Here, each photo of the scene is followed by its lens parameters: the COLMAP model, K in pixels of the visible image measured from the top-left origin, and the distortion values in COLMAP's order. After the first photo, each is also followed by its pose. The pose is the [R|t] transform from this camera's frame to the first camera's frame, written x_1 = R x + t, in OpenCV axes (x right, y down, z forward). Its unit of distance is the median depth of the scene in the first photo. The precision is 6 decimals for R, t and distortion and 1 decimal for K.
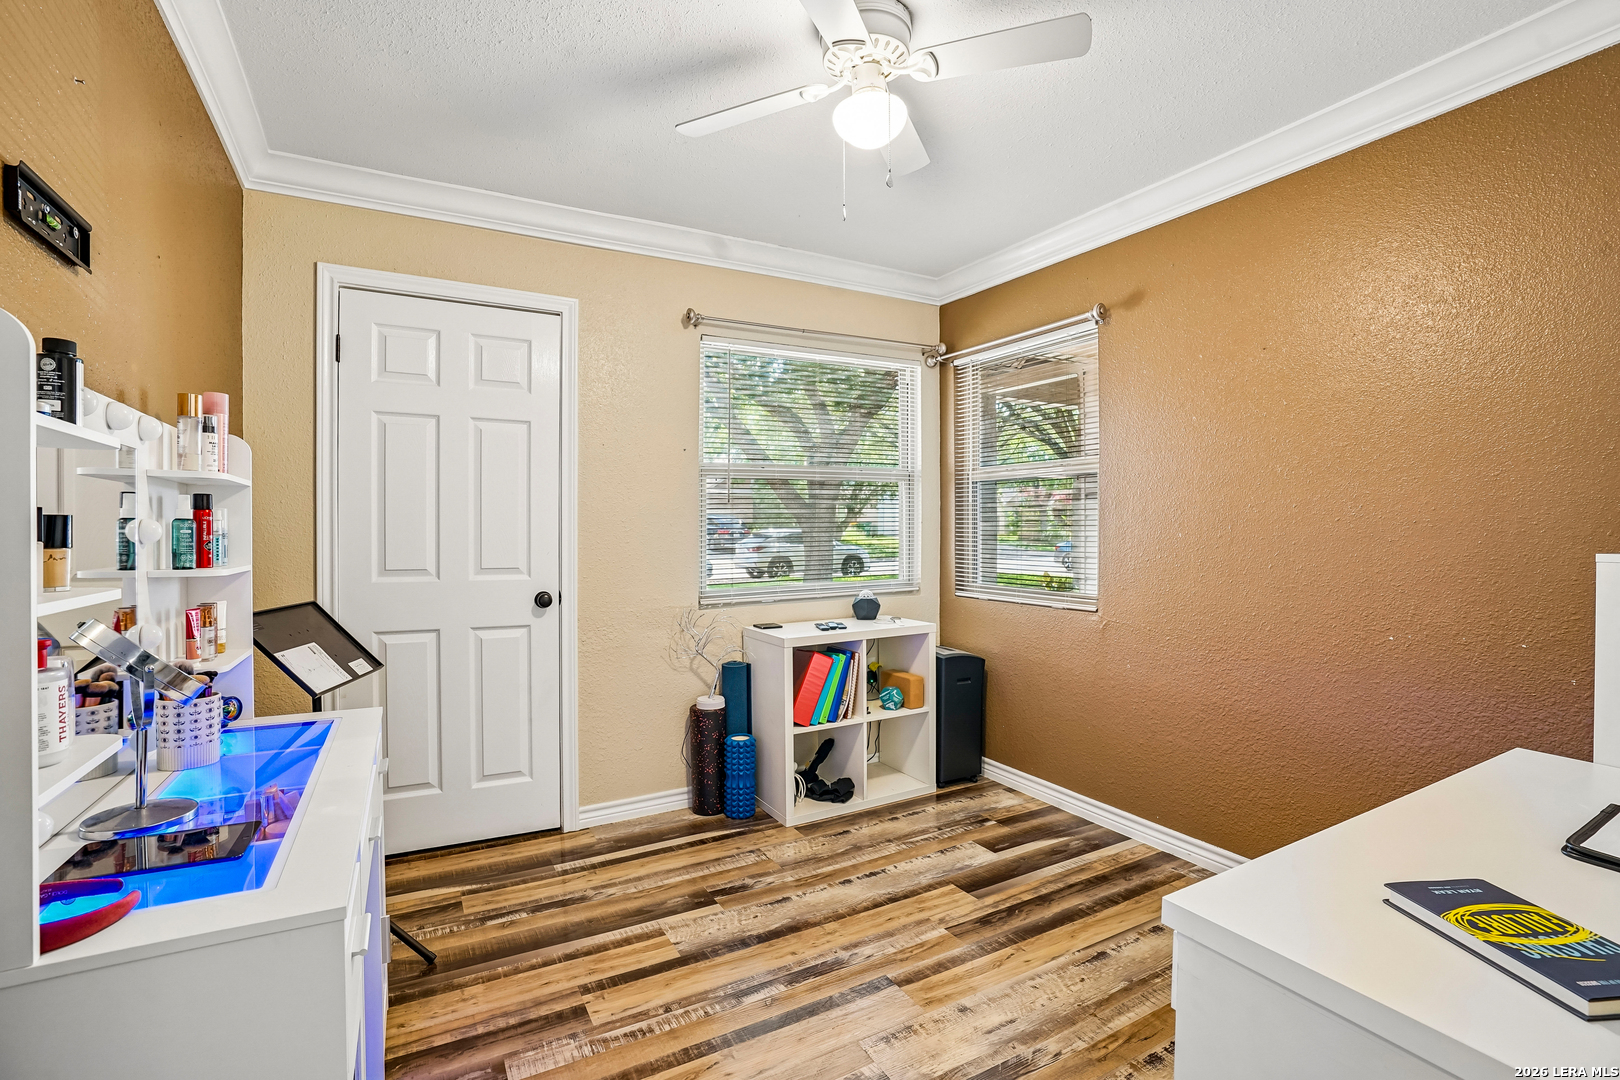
lens RADIAL K [[747.7, 0, 808.6], [0, 747.7, 537.2], [0, 0, 1]] dist [-0.074993, 0.030253]
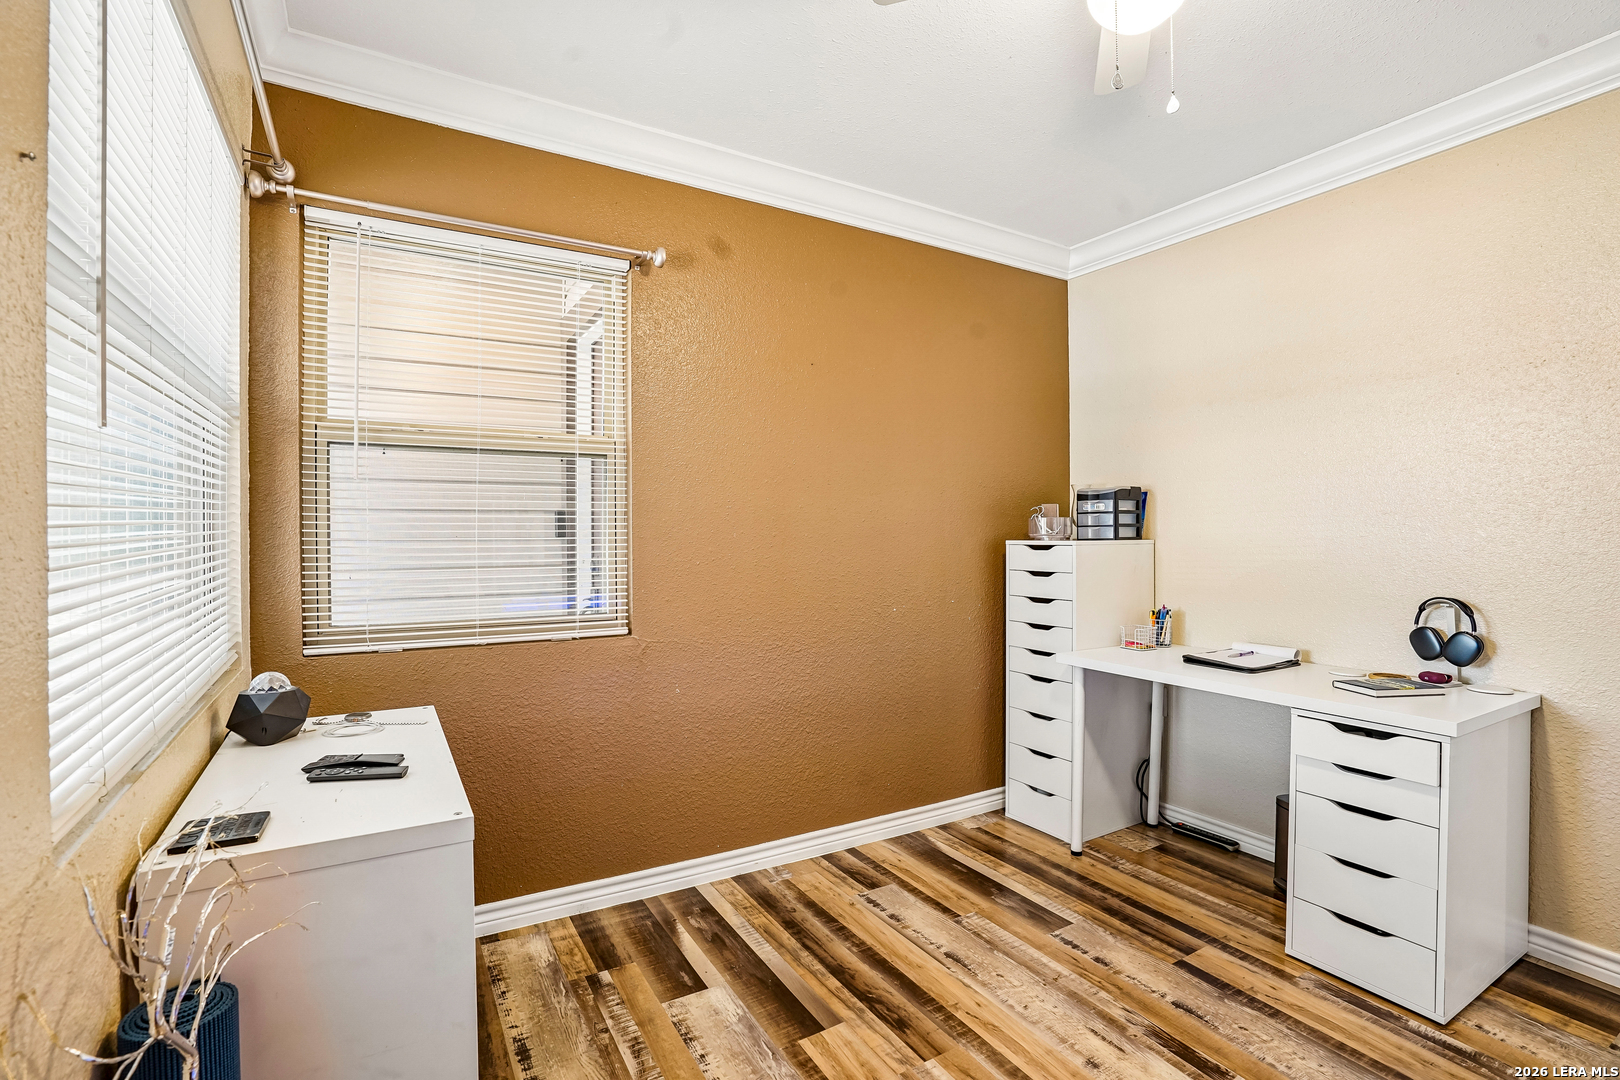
lens RADIAL K [[747.7, 0, 808.6], [0, 747.7, 537.2], [0, 0, 1]] dist [-0.074993, 0.030253]
pose [[-0.022355, -0.010686, 0.999693, -0.449448], [0.015773, 0.999815, 0.011040, -0.007719], [-0.999626, 0.016015, -0.022182, 0.931802]]
